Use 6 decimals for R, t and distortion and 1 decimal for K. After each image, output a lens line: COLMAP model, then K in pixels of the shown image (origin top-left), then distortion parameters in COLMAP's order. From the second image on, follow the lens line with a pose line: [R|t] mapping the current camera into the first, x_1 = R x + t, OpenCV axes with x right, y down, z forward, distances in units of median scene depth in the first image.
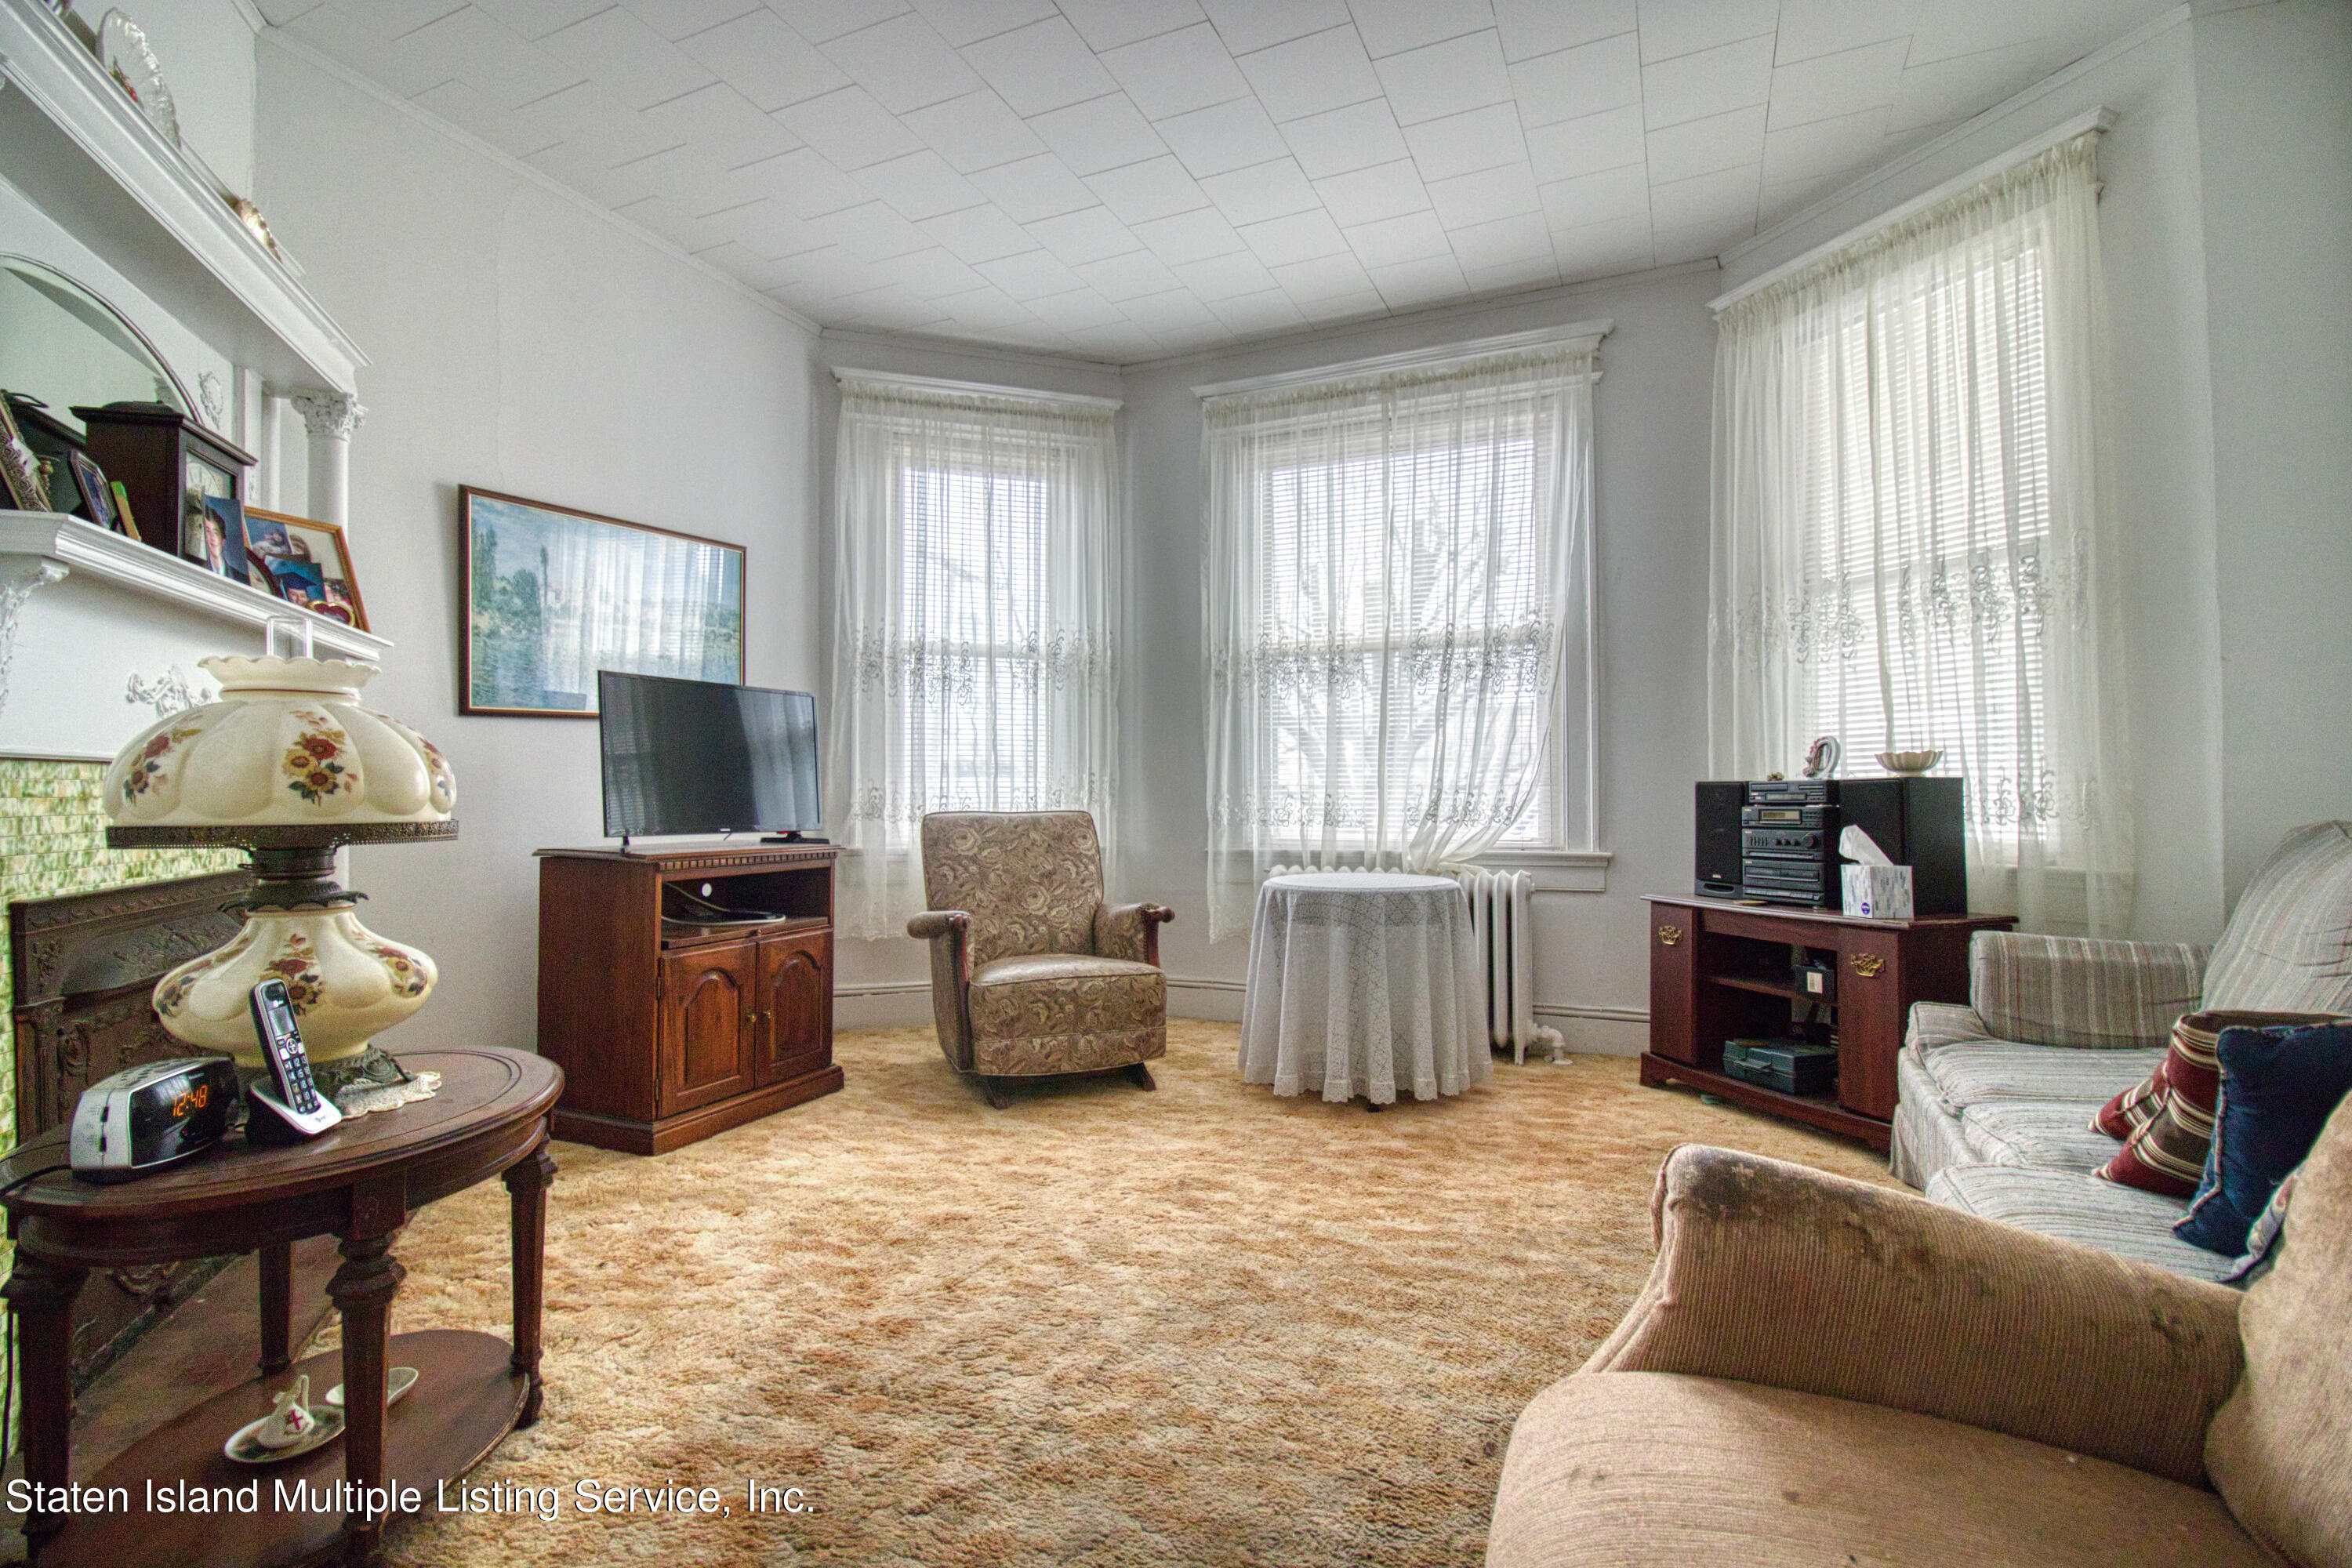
lens RADIAL K [[1107.7, 0, 1169.7], [0, 1107.7, 784.1], [0, 0, 1]] dist [-0.002432, -0.011069]
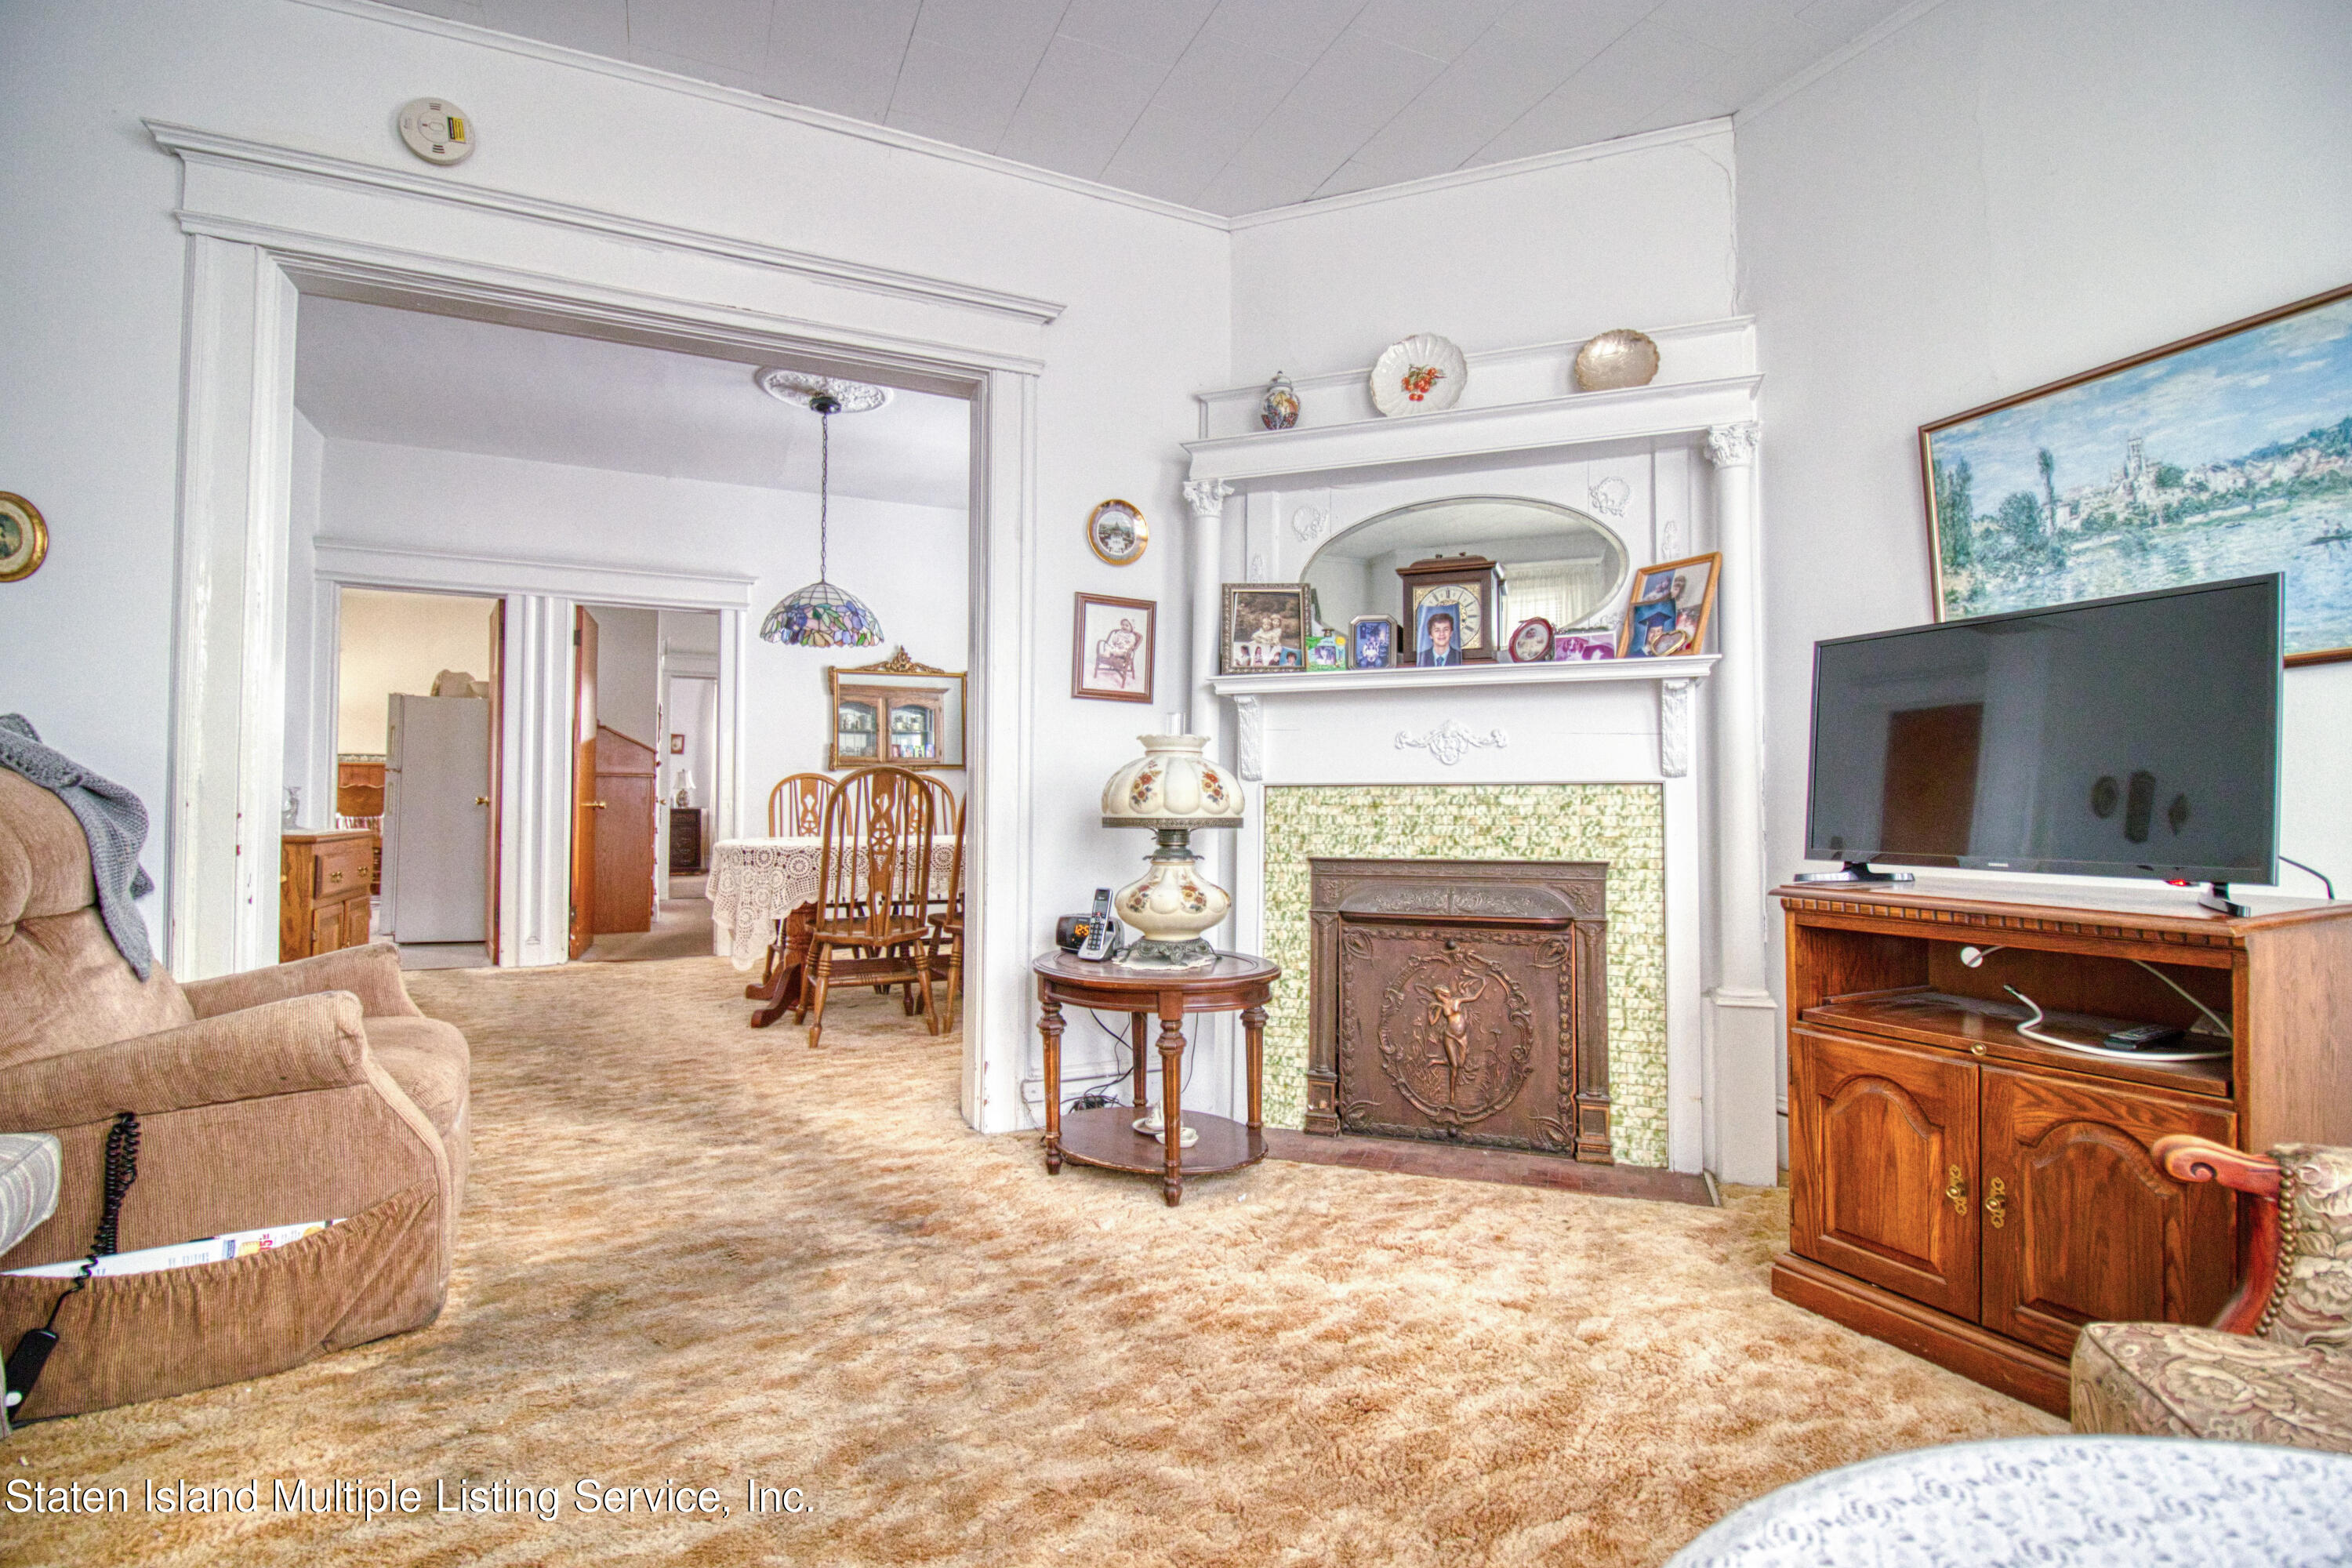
lens RADIAL K [[1107.7, 0, 1172.0], [0, 1107.7, 778.5], [0, 0, 1]] dist [-0.002432, -0.011069]
pose [[-0.653072, -0.020970, -0.757006, 0.022484], [0.002446, 0.999553, -0.029800, 0.000842], [0.757292, -0.021313, -0.652729, 0.074695]]
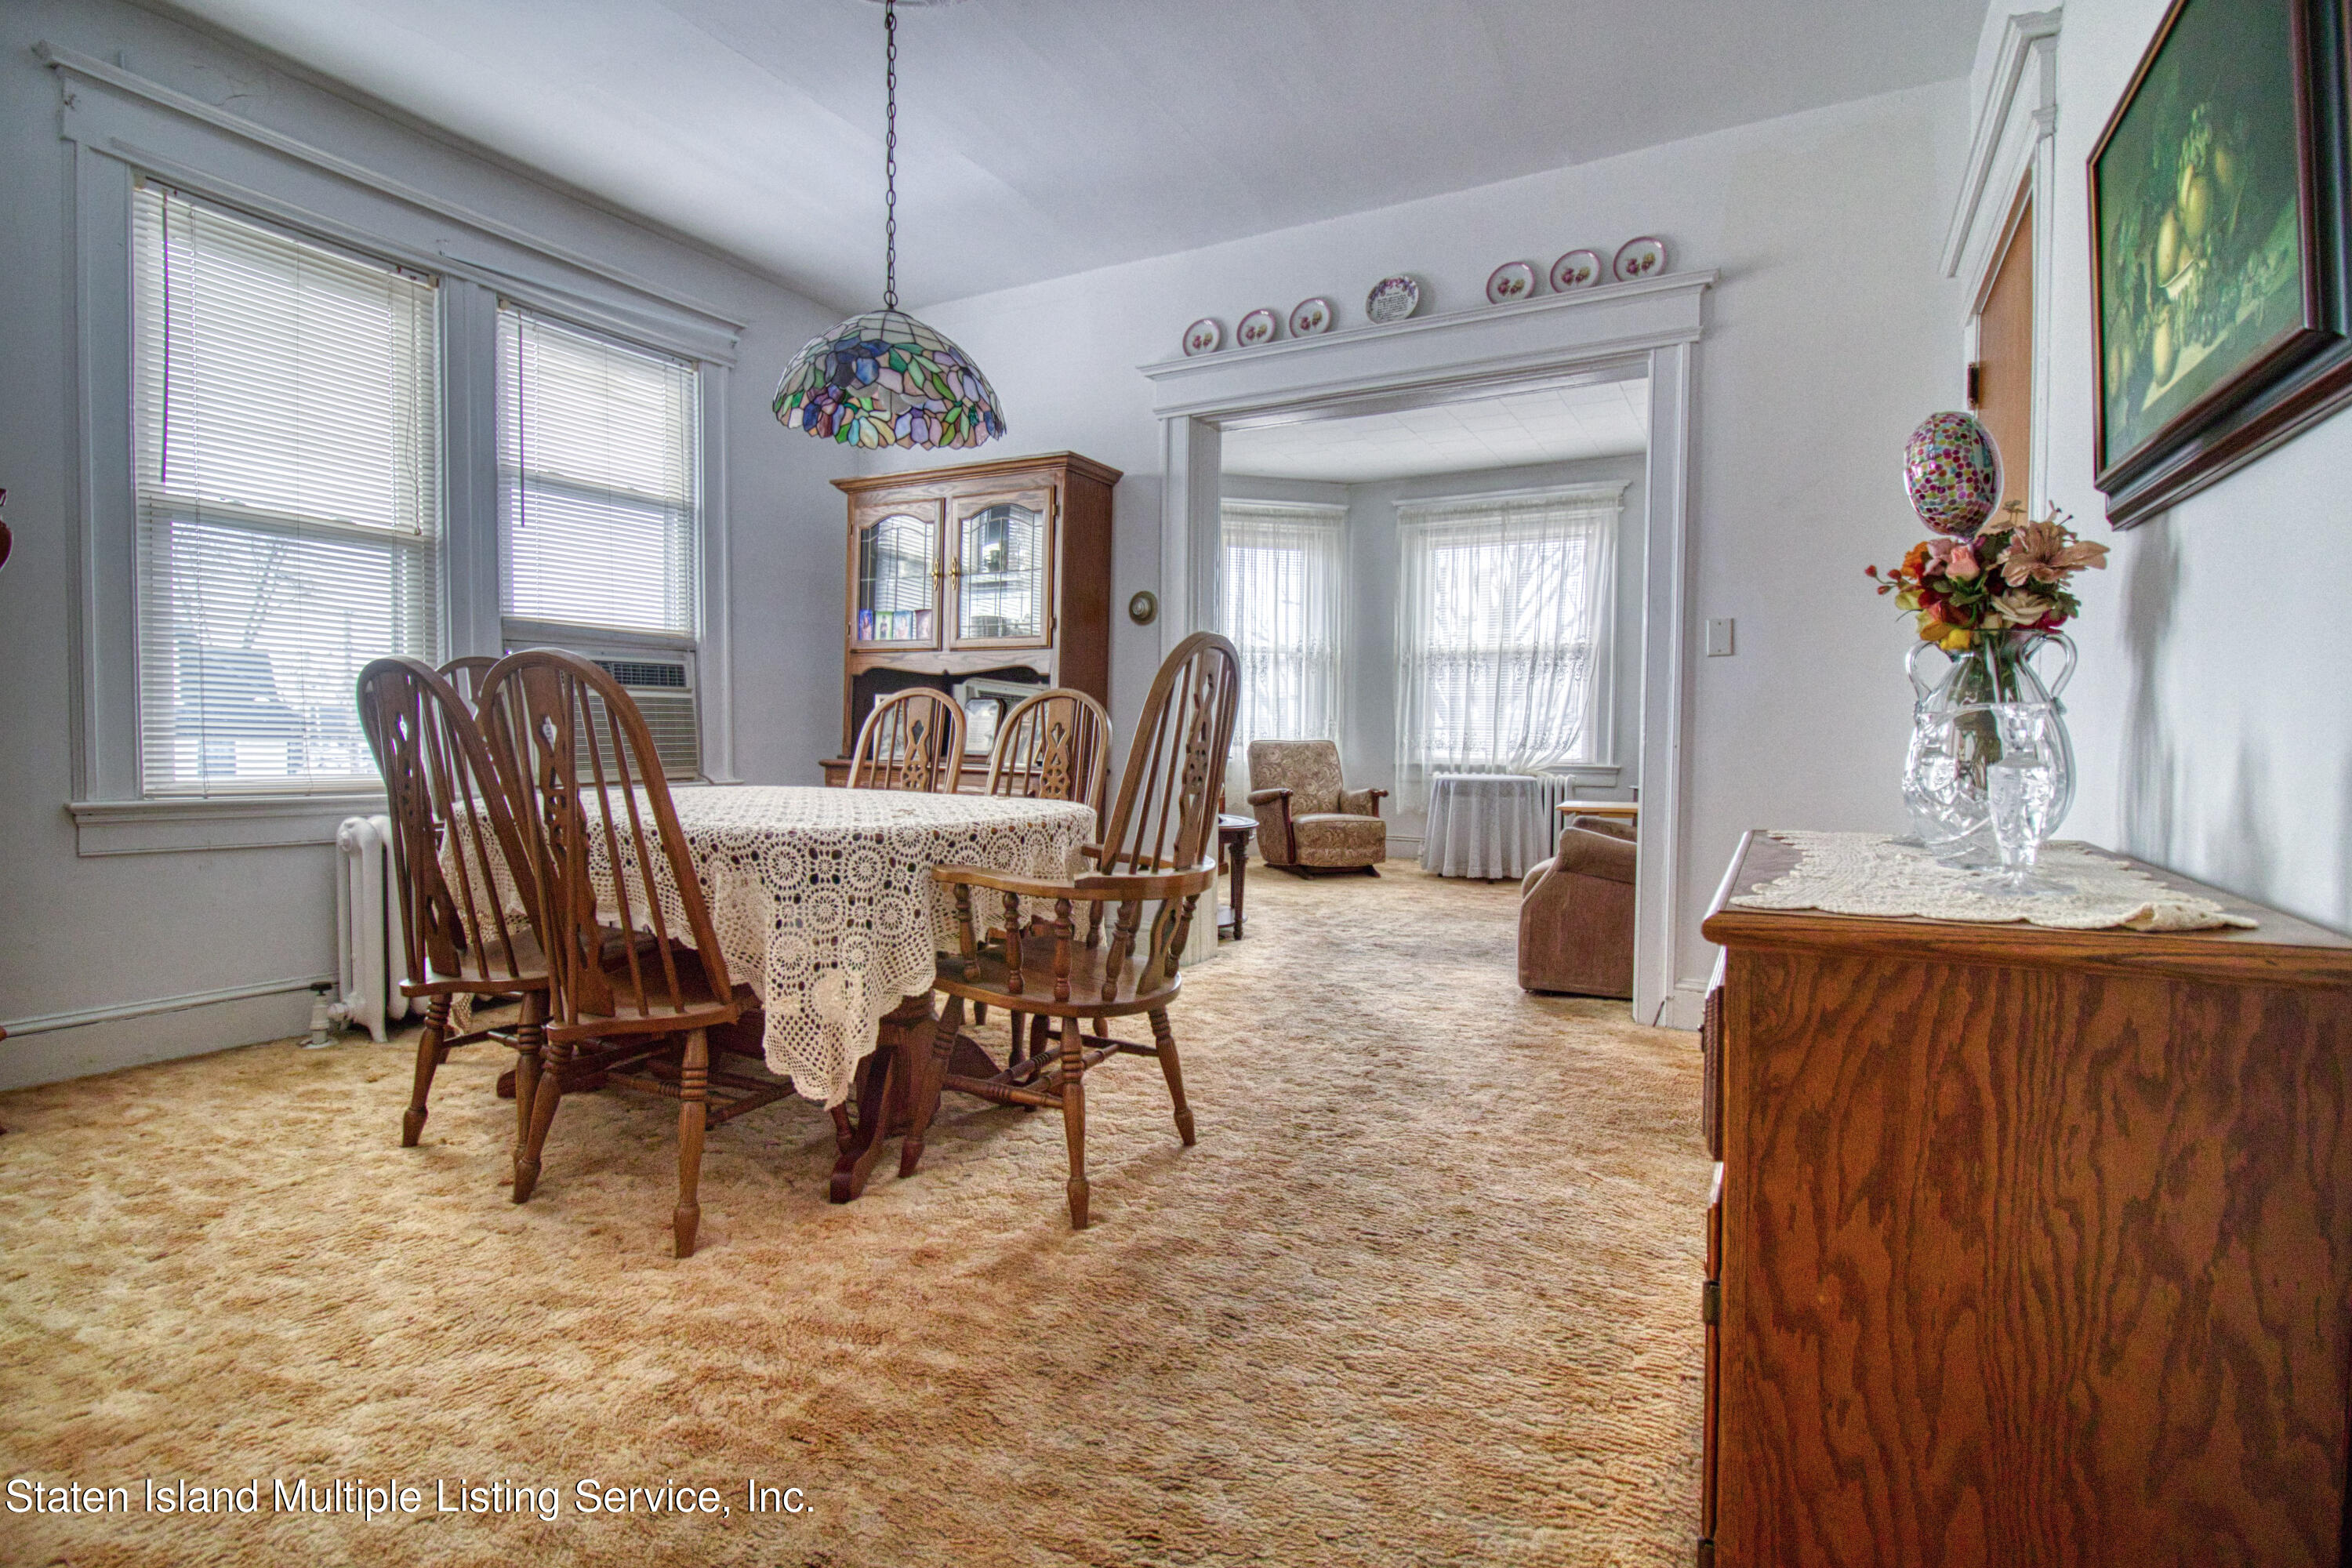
lens RADIAL K [[1107.7, 0, 1195.0], [0, 1107.7, 784.4], [0, 0, 1]] dist [-0.002432, -0.011069]
pose [[0.998401, 0.016896, -0.053946, -0.212179], [-0.013709, 0.998169, 0.058905, -0.008224], [0.054842, -0.058071, 0.996805, -0.890106]]
